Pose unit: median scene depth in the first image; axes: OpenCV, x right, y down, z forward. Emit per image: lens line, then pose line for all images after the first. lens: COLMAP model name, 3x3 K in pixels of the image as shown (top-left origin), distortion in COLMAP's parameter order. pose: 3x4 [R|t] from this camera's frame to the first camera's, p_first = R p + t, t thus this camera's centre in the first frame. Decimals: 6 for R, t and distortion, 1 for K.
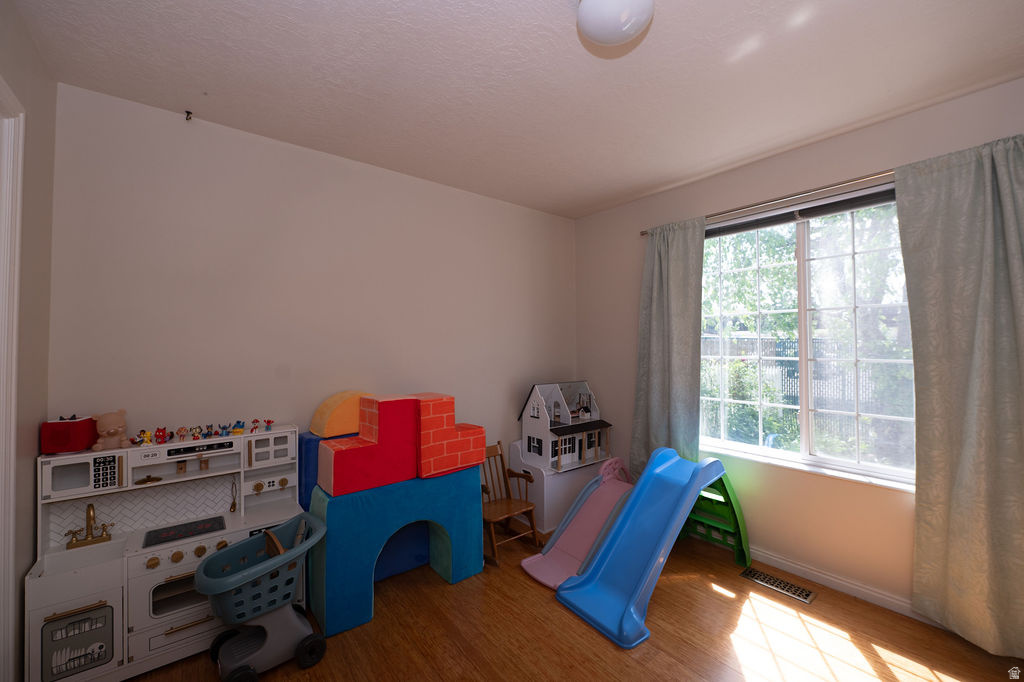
lens RADIAL K [[405.9, 0, 505.4], [0, 405.9, 337.9], [0, 0, 1]] dist [-0.008577, -0.001549]
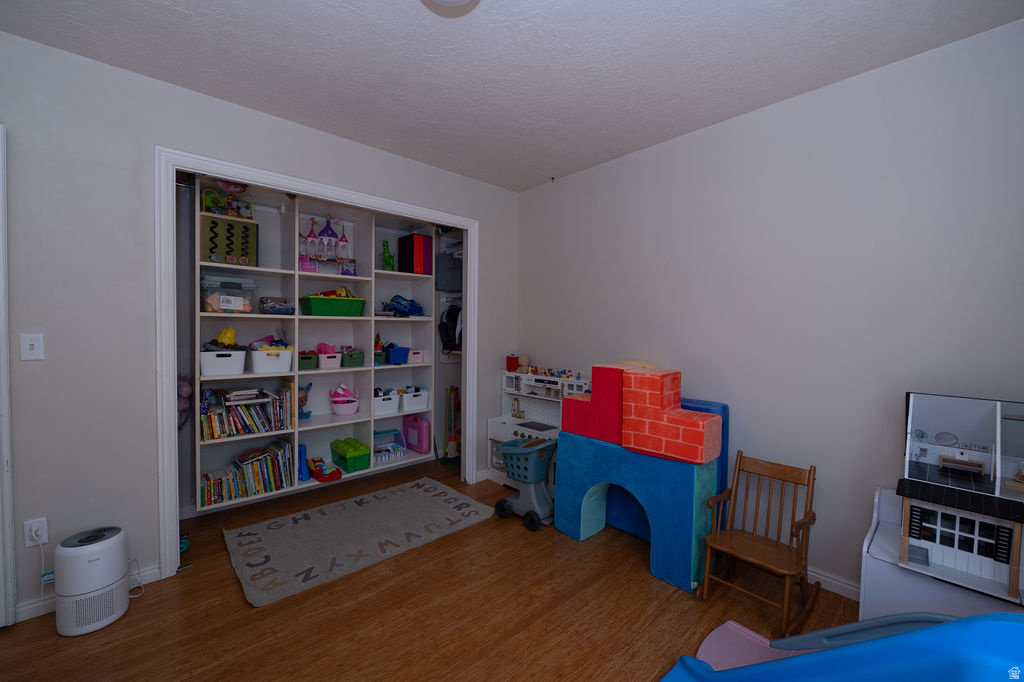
lens RADIAL K [[405.9, 0, 512.9], [0, 405.9, 336.6], [0, 0, 1]] dist [-0.008577, -0.001549]
pose [[0.058310, 0.022338, -0.998049, 0.886170], [0.013349, 0.999643, 0.023154, 0.044416], [0.998209, -0.014673, 0.057991, 0.743947]]
